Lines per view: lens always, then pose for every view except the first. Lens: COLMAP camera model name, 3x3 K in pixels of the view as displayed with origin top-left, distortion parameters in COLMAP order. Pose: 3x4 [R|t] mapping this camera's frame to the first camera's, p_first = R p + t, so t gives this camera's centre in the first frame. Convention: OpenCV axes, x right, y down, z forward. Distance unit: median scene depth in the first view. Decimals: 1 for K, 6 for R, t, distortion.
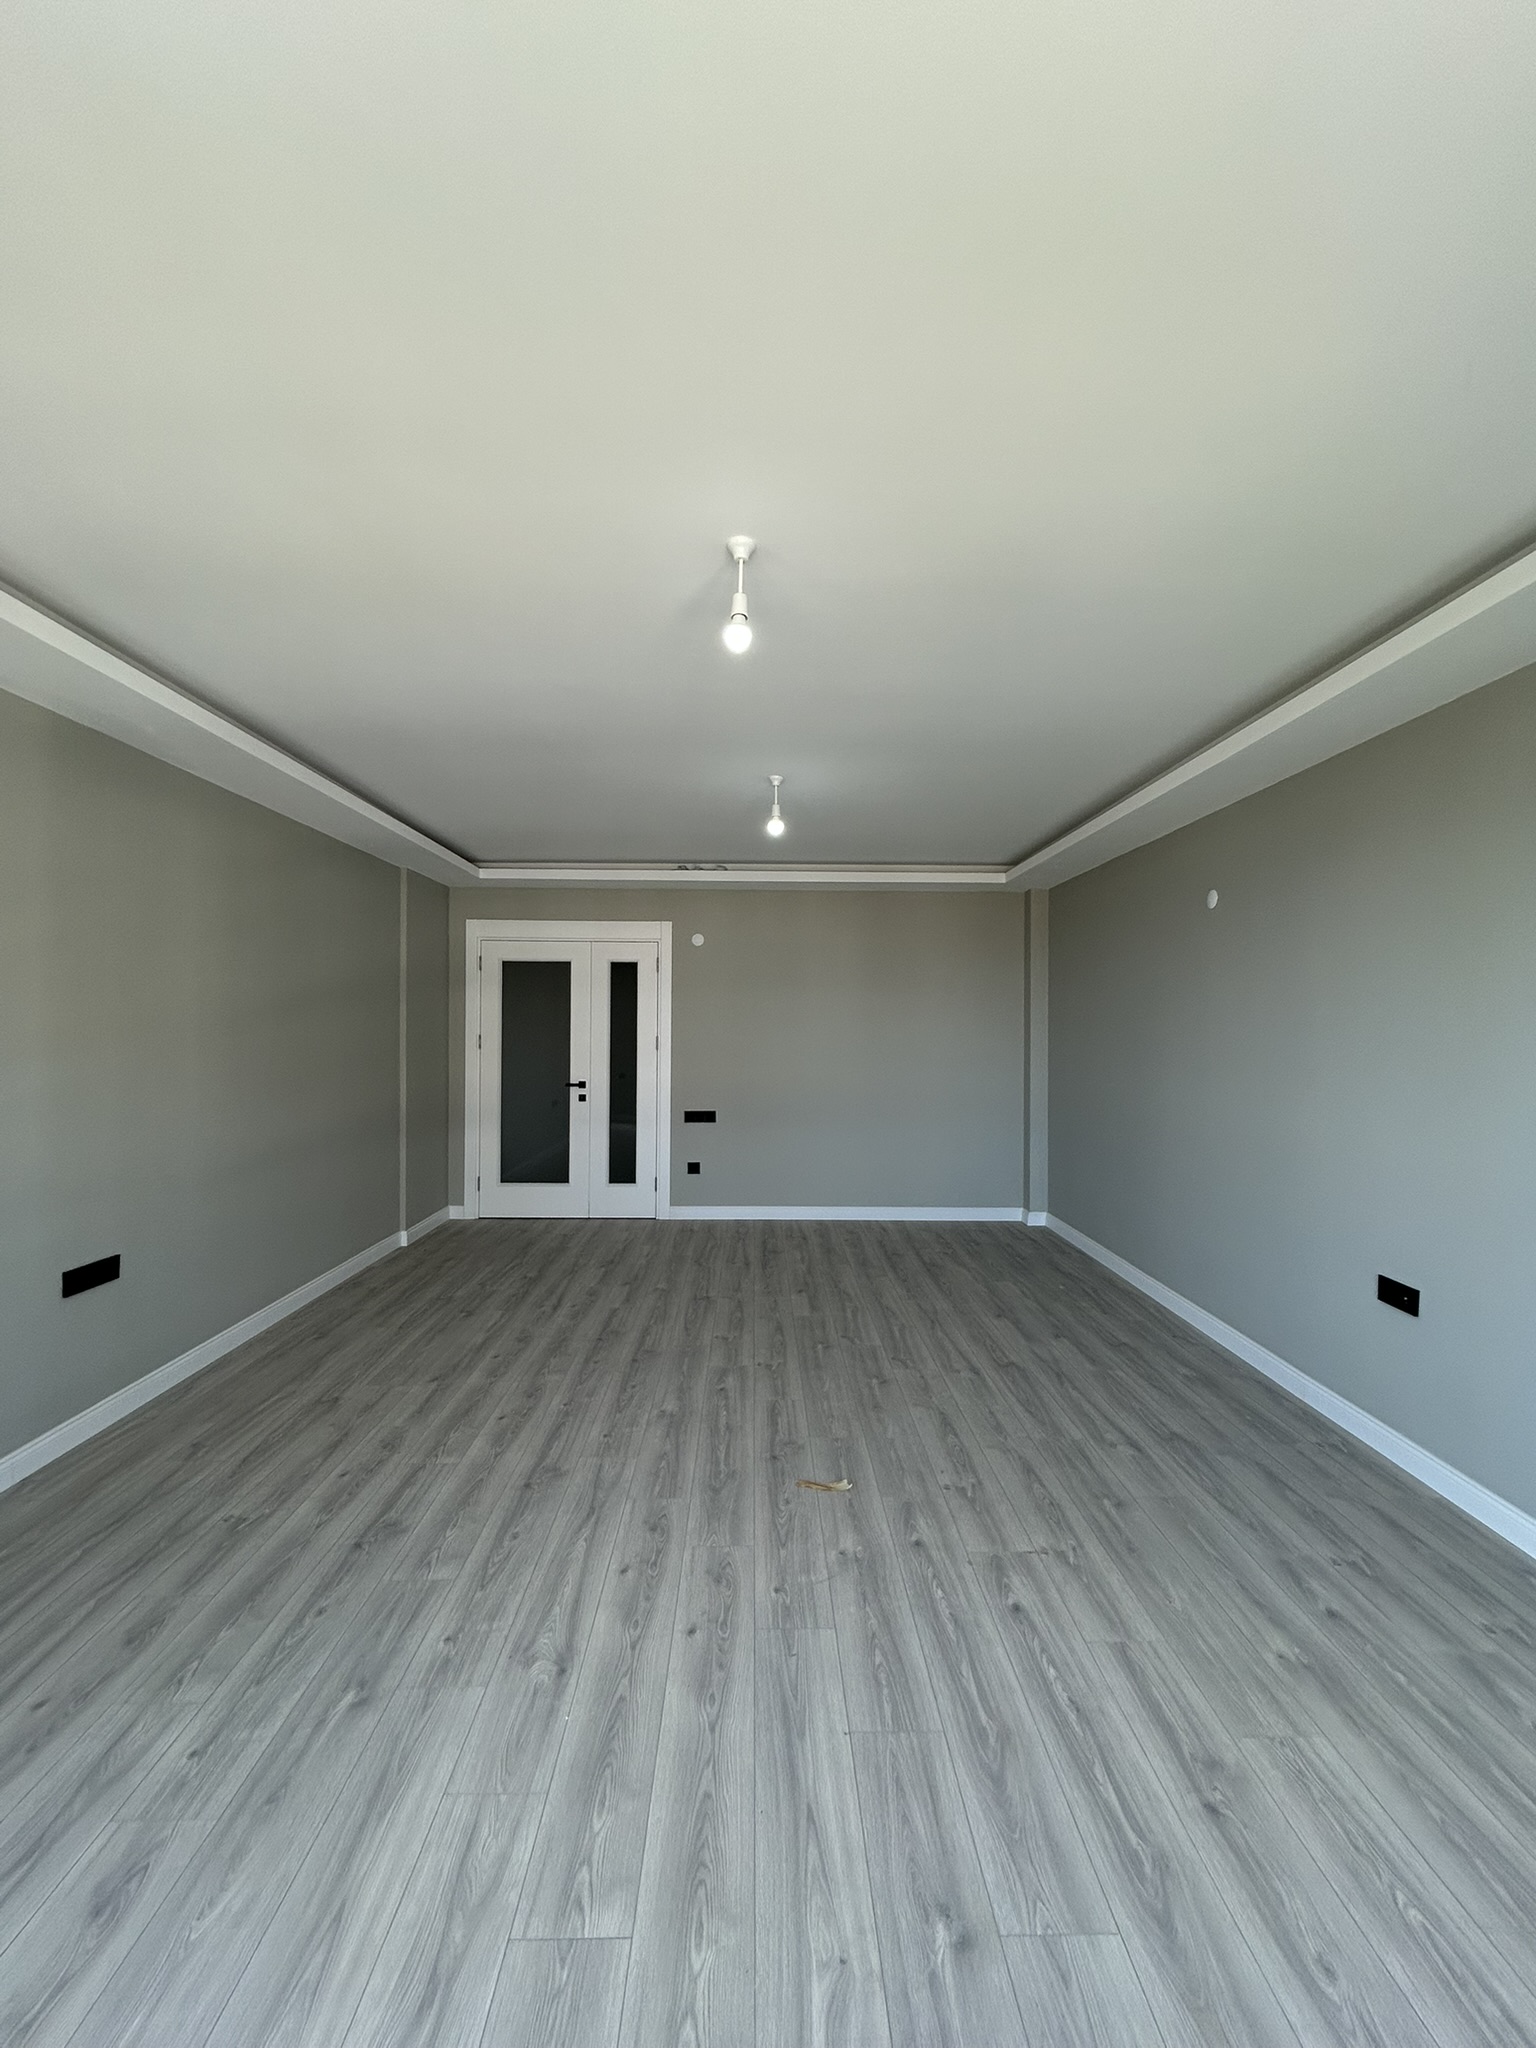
lens RADIAL K [[820.7, 0, 764.4], [0, 820.7, 1030.9], [0, 0, 1]] dist [-0.005740, 0.003641]
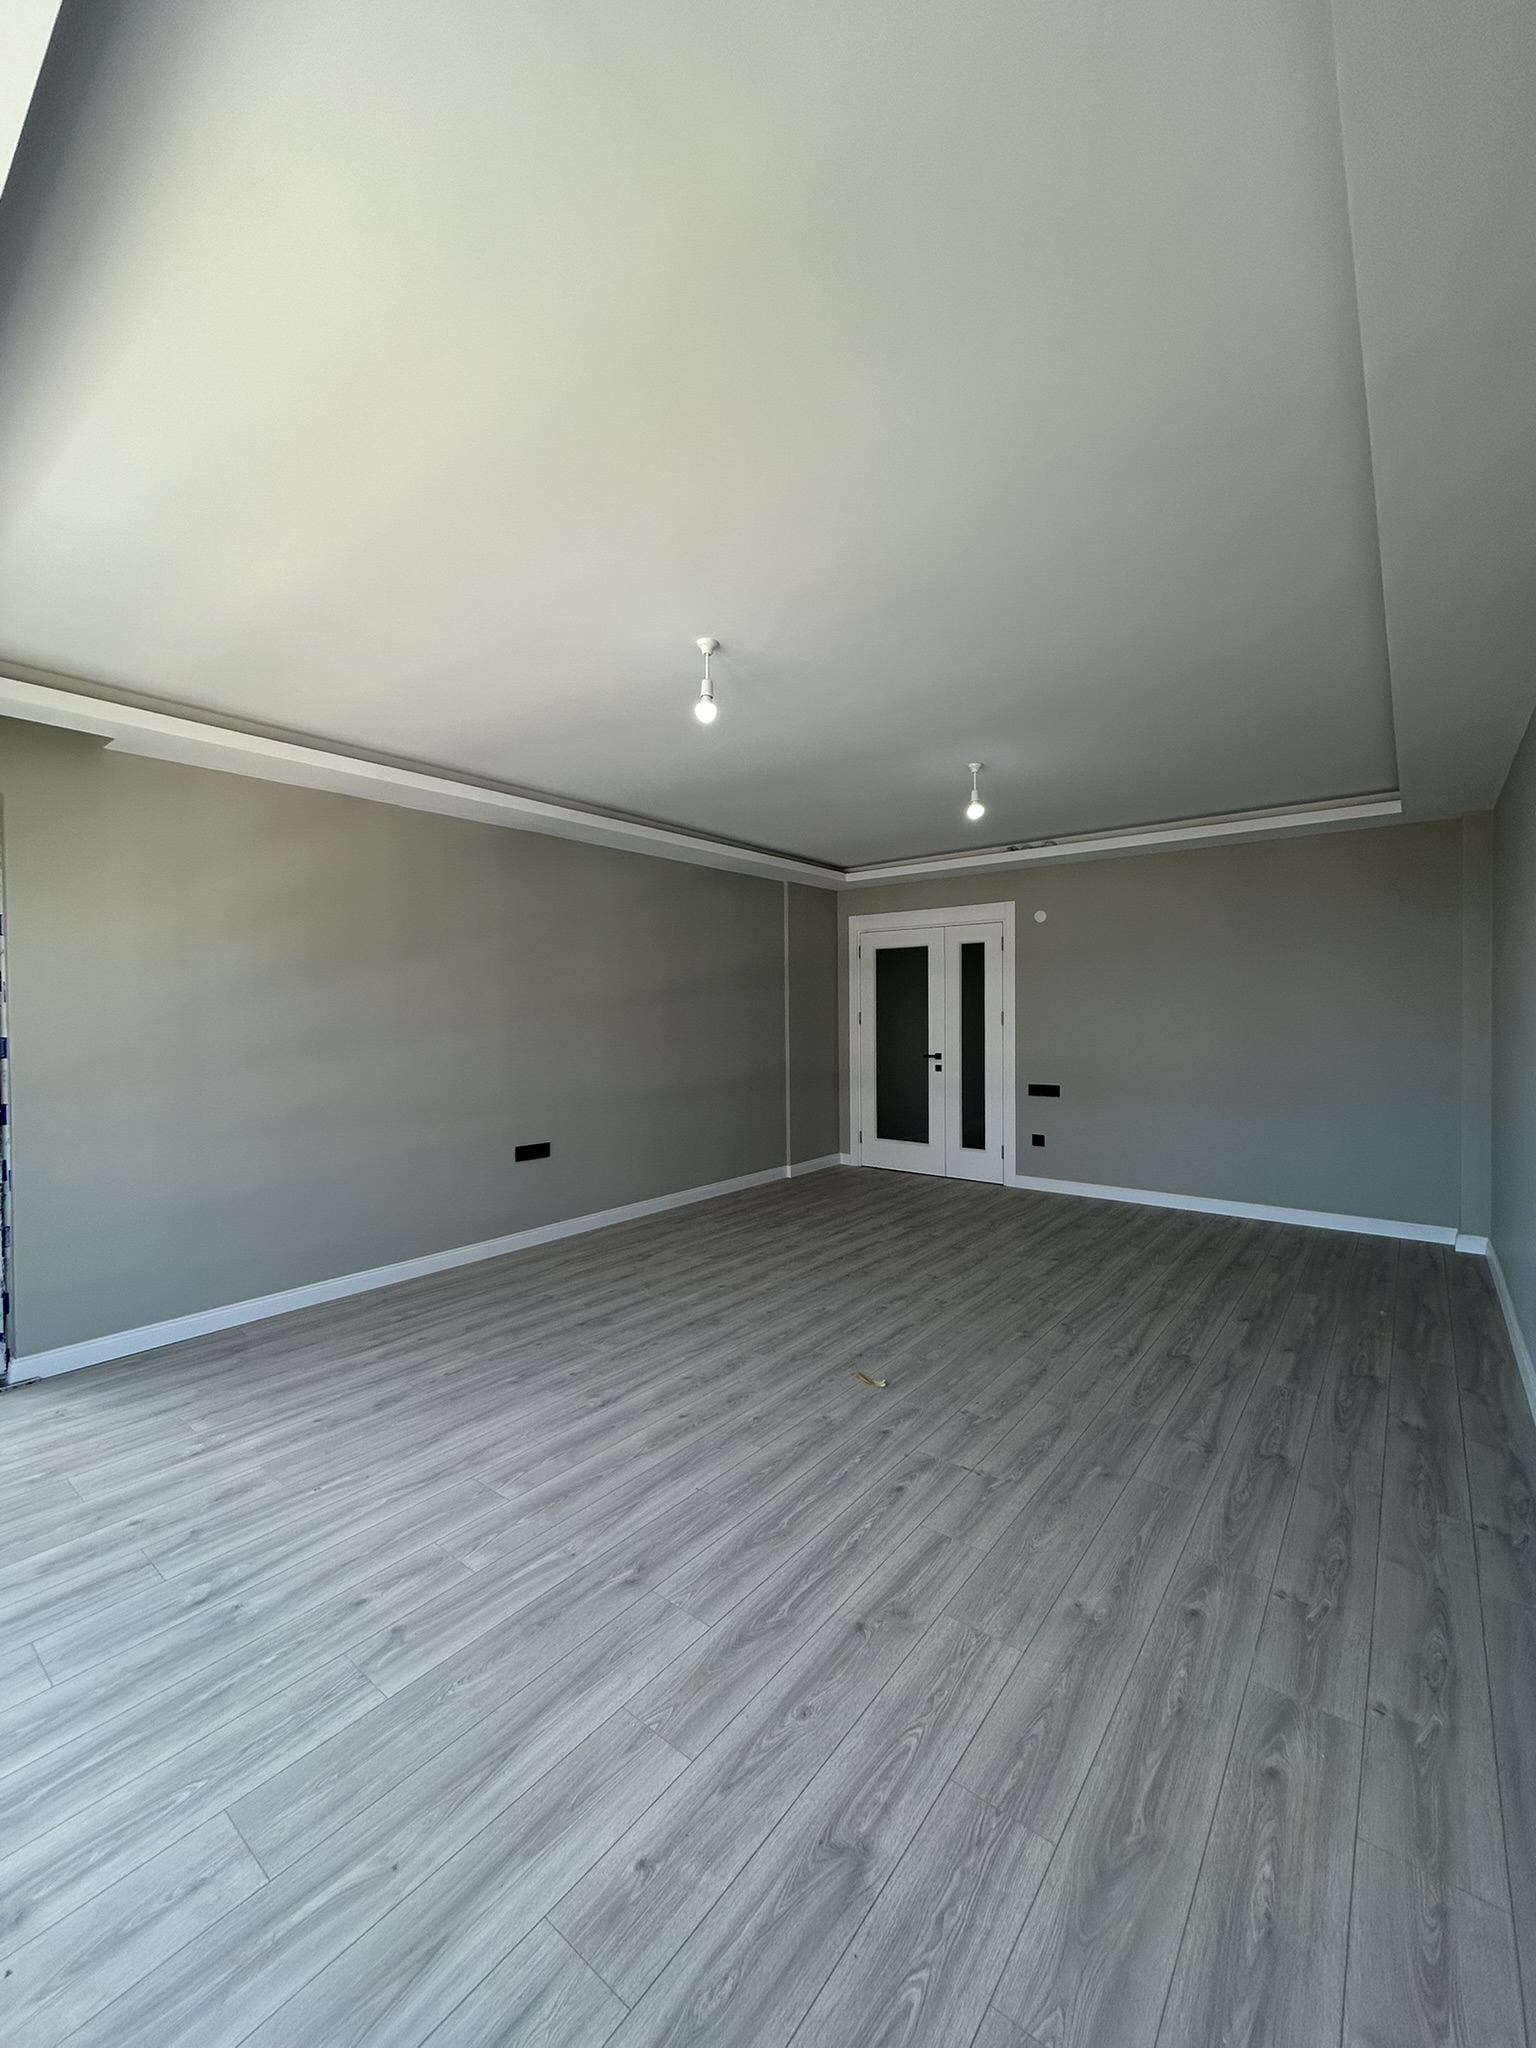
lens RADIAL K [[820.7, 0, 771.9], [0, 820.7, 1035.7], [0, 0, 1]] dist [-0.005740, 0.003641]
pose [[0.775748, 0.007038, -0.631003, 0.643530], [0.009576, 0.999691, 0.022922, 0.021548], [0.630970, -0.023825, 0.775441, -0.003989]]
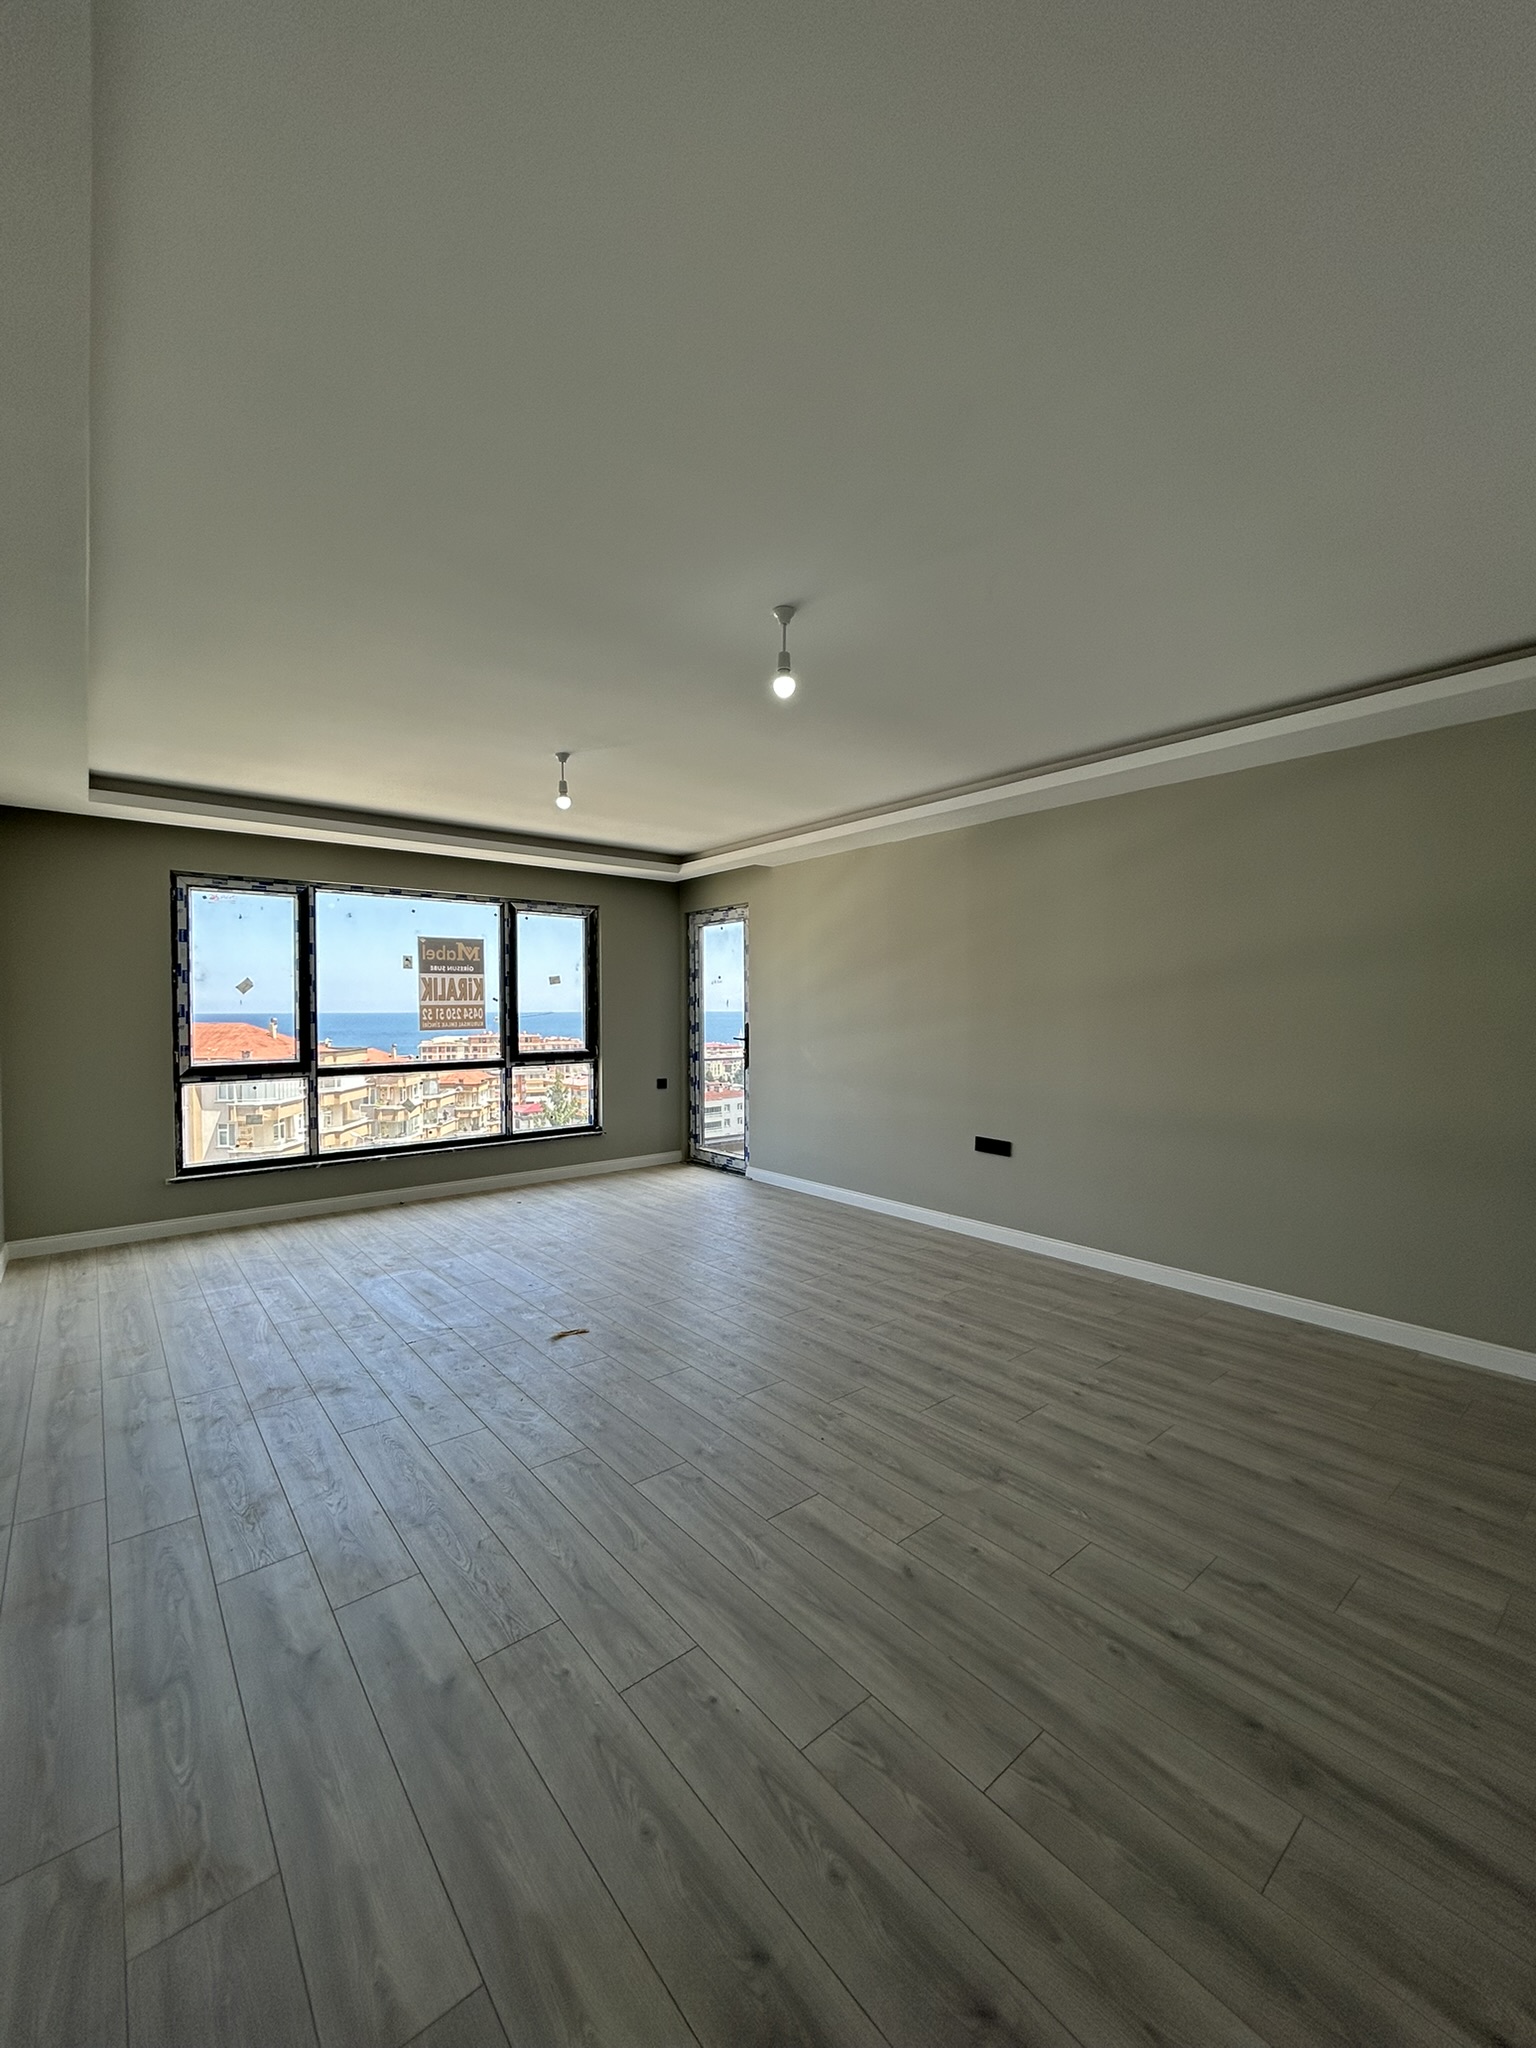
lens RADIAL K [[820.7, 0, 759.6], [0, 820.7, 992.8], [0, 0, 1]] dist [-0.005740, 0.003641]
pose [[-0.785789, -0.013922, -0.618338, 0.608415], [-0.003294, 0.999827, -0.018326, 0.014372], [0.618486, -0.012363, -0.785699, 2.041069]]
